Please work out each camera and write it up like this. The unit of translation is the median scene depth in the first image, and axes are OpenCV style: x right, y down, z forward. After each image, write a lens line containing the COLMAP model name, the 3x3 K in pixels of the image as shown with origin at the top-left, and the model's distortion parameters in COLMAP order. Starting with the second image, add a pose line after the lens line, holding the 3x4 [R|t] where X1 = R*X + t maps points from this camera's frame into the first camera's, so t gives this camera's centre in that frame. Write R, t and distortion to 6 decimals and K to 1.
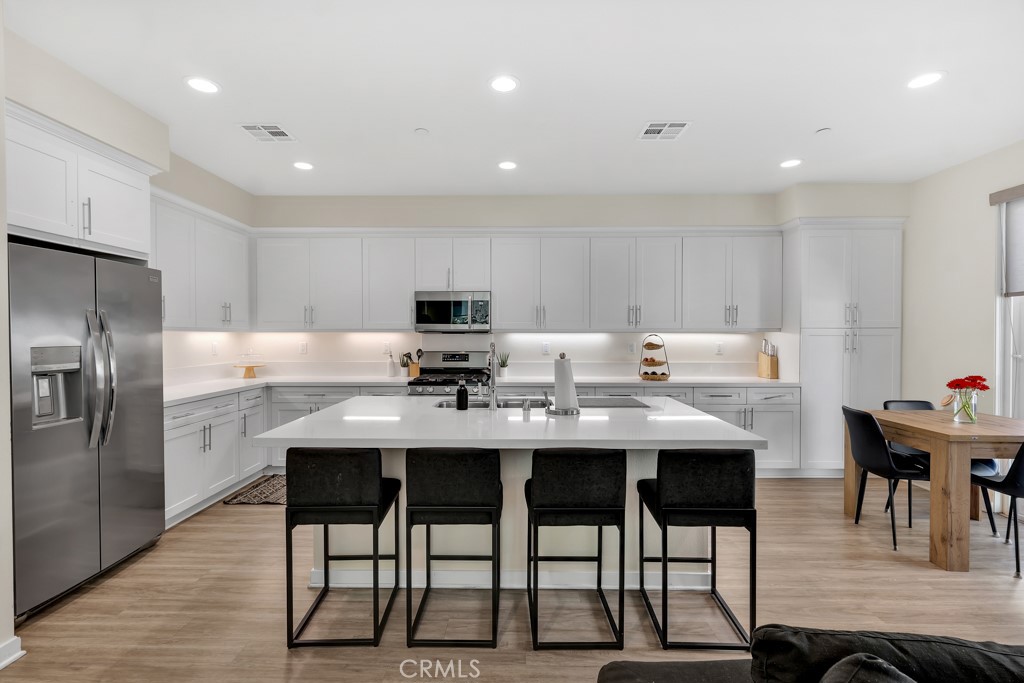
lens RADIAL K [[460.1, 0, 512.0], [0, 460.1, 341.5], [0, 0, 1]] dist [0.000796, -0.000269]
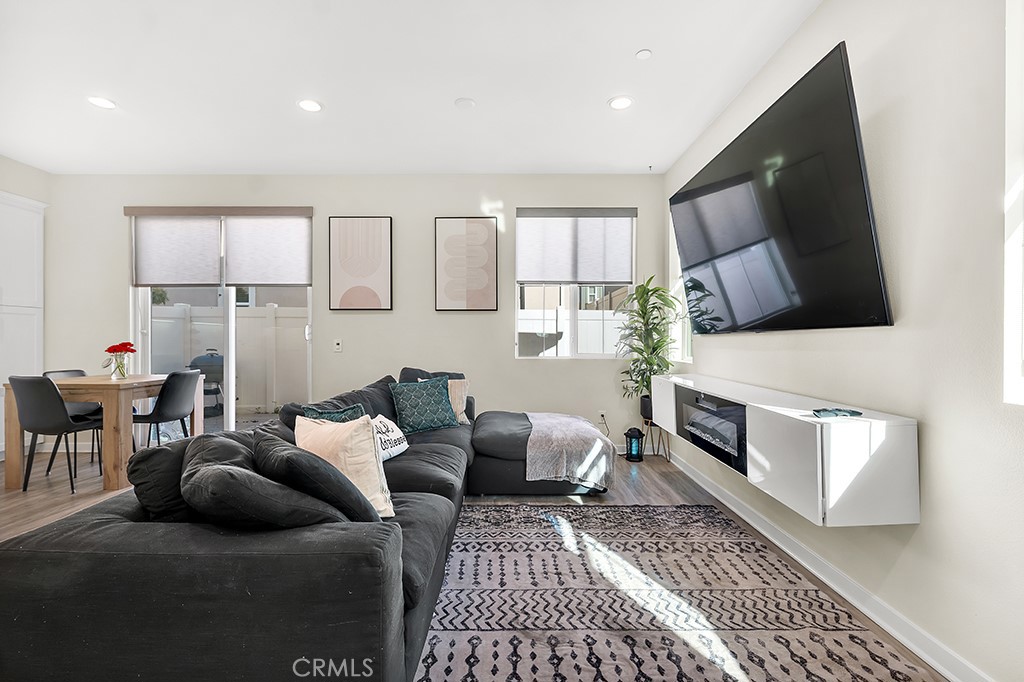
lens RADIAL K [[478.6, 0, 512.0], [0, 478.6, 341.0], [0, 0, 1]] dist [0.000816, -0.000283]
pose [[-0.010923, -0.002248, 0.999938, -0.368875], [0.011549, 0.999930, 0.002374, 0.078098], [-0.999874, 0.011574, -0.010896, -0.088365]]
